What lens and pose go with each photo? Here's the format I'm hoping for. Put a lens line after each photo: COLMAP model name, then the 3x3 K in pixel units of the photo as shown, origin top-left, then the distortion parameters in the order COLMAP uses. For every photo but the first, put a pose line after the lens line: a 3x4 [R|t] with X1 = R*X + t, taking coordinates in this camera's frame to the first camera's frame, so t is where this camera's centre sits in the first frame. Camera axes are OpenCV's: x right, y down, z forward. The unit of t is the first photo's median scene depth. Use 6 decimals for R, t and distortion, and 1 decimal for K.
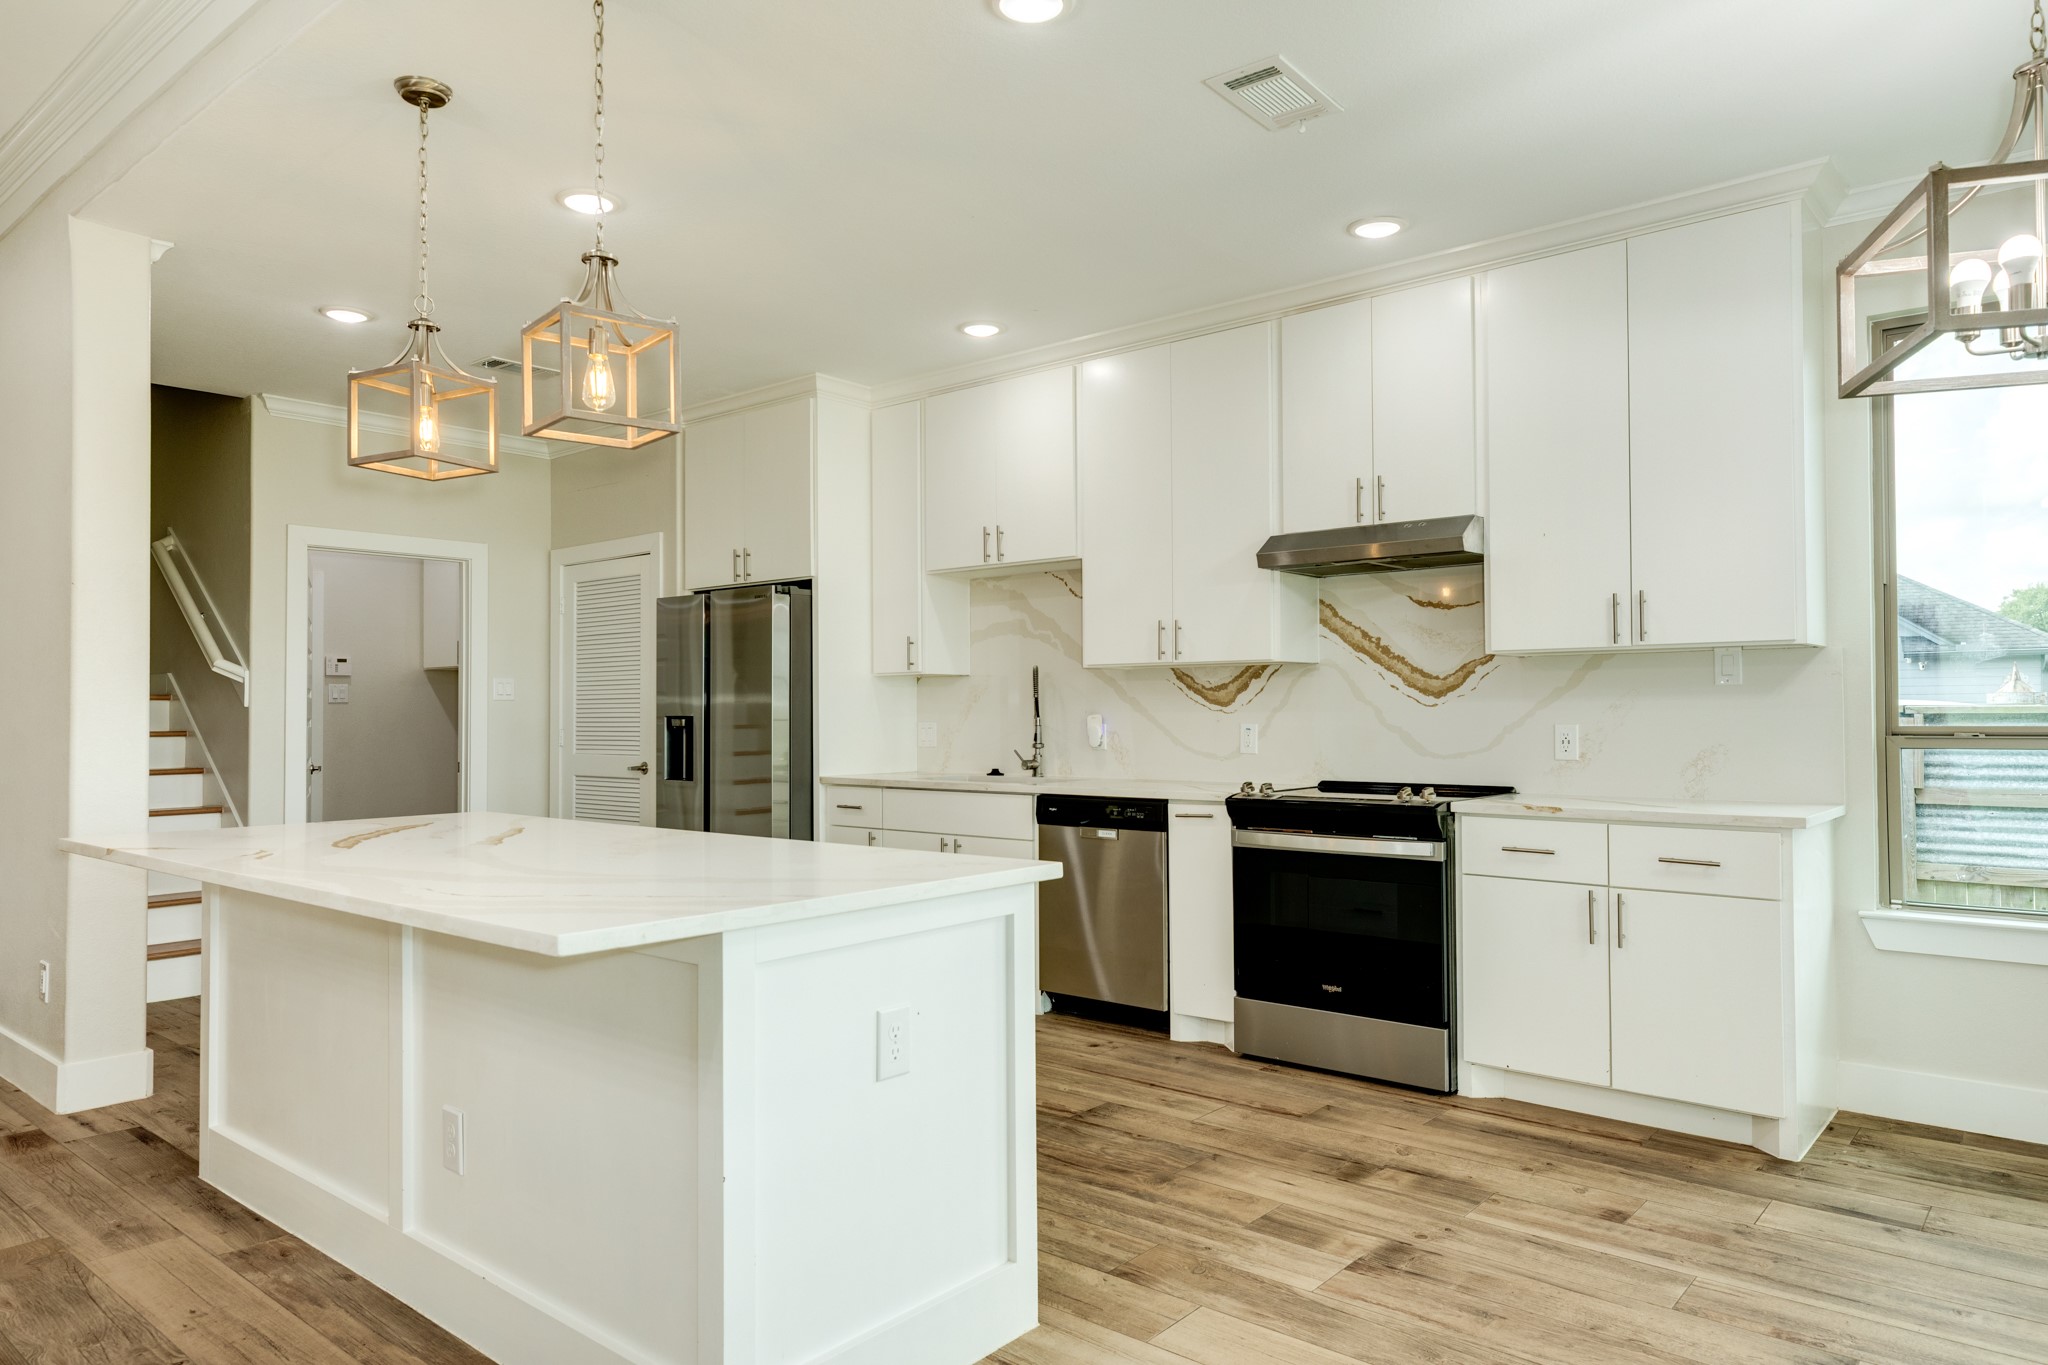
lens RADIAL K [[1307.2, 0, 1025.3], [0, 1307.2, 683.5], [0, 0, 1]] dist [0.007054, 0.001653]
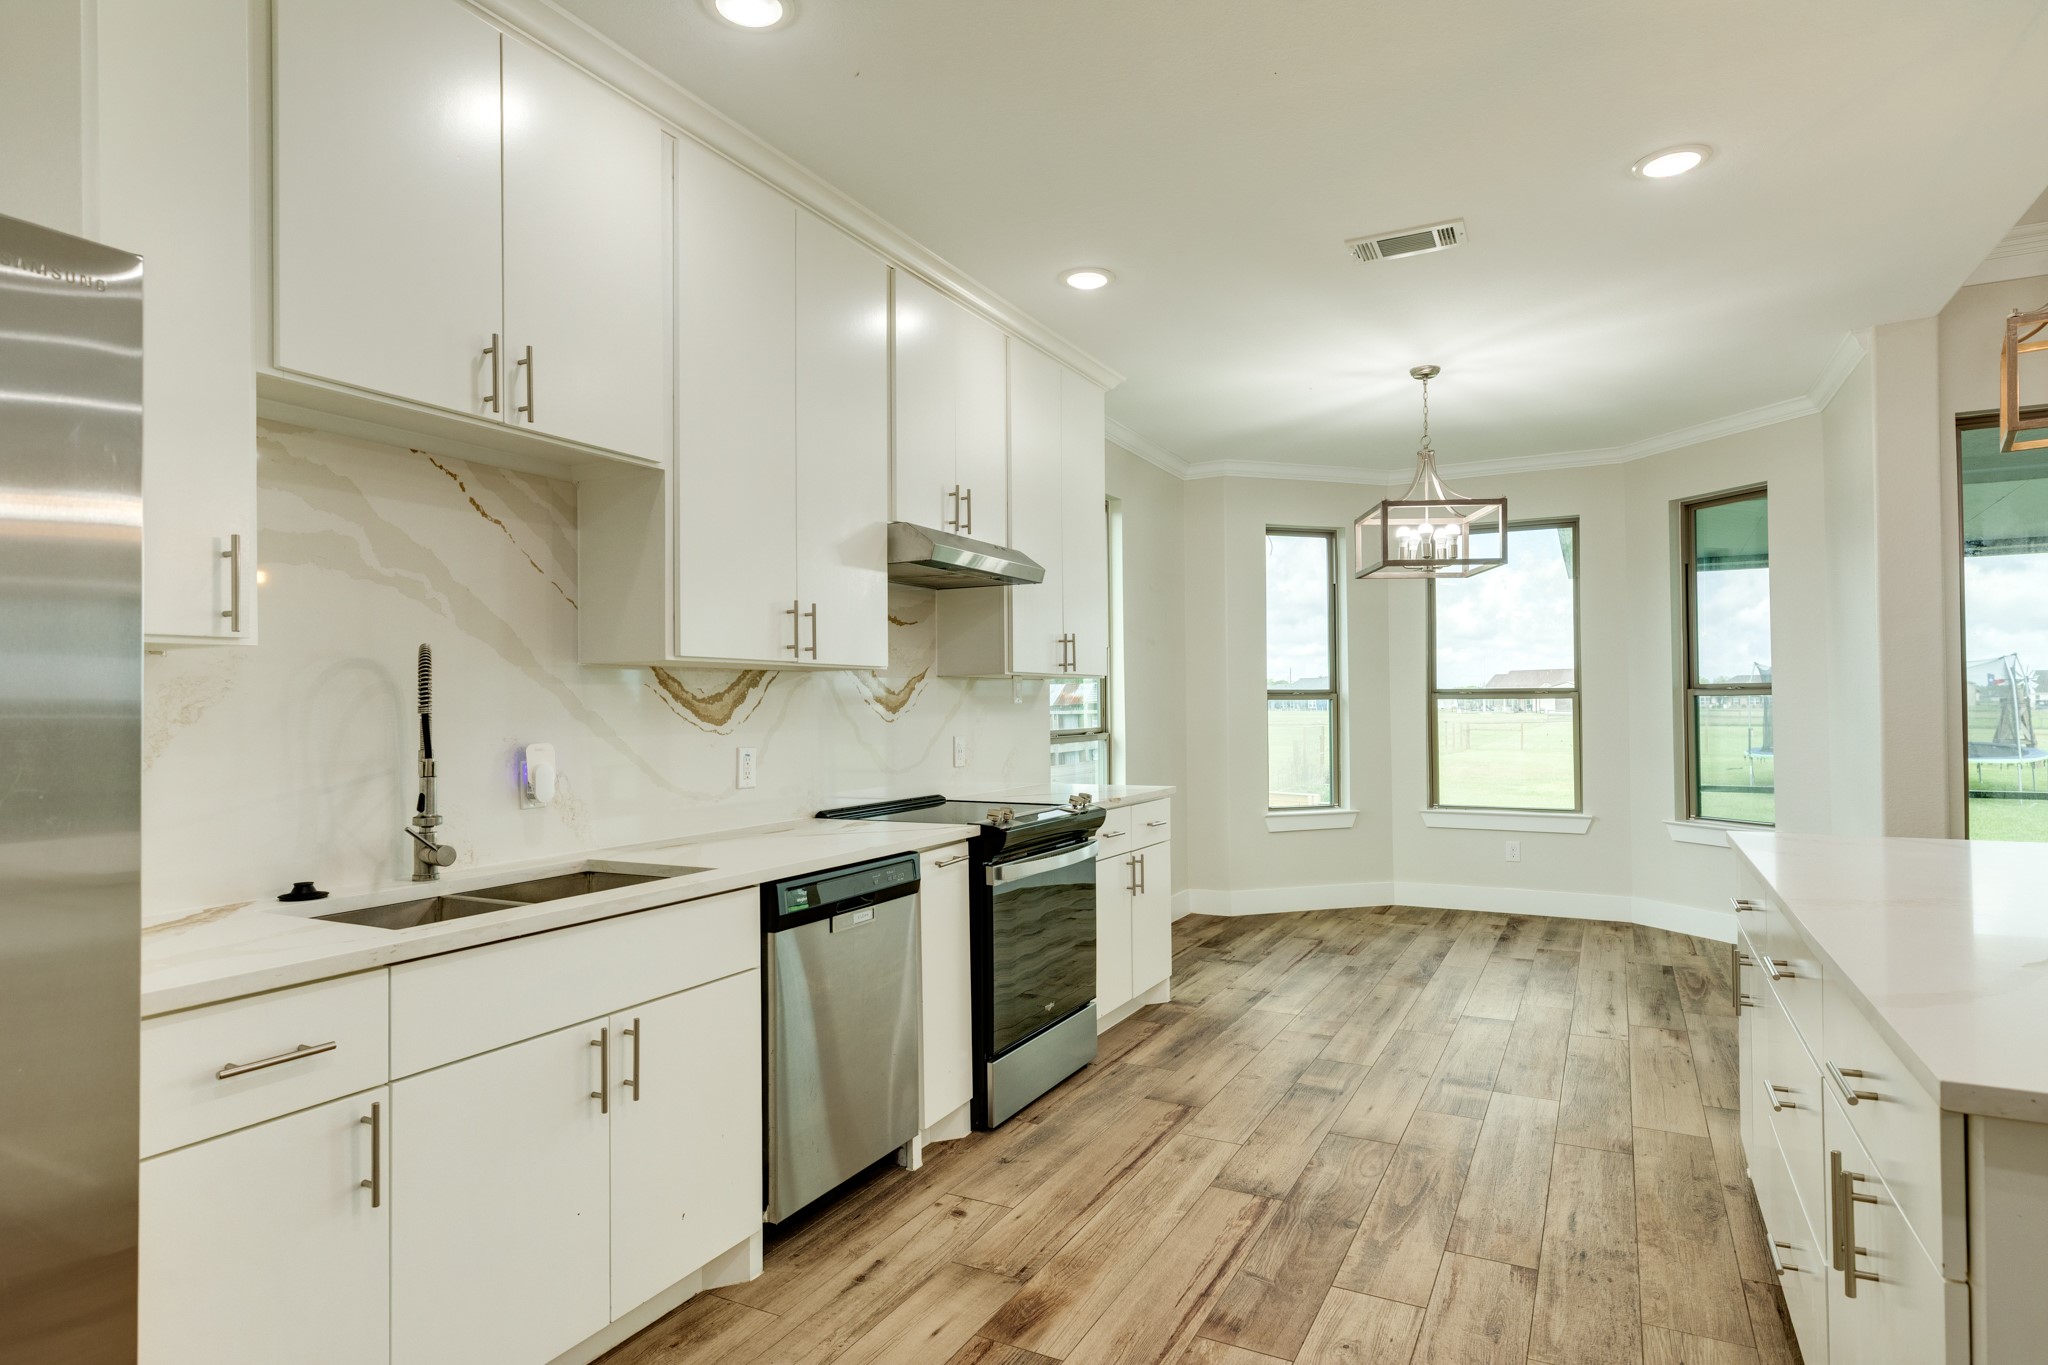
lens RADIAL K [[1111.5, 0, 1024.2], [0, 1111.5, 694.8], [0, 0, 1]] dist [-0.000005, -0.000445]
pose [[-0.208211, 0.018556, 0.977908, -0.597551], [-0.008606, 0.999747, -0.020803, 0.015426], [-0.978046, -0.012747, -0.207998, 1.216673]]
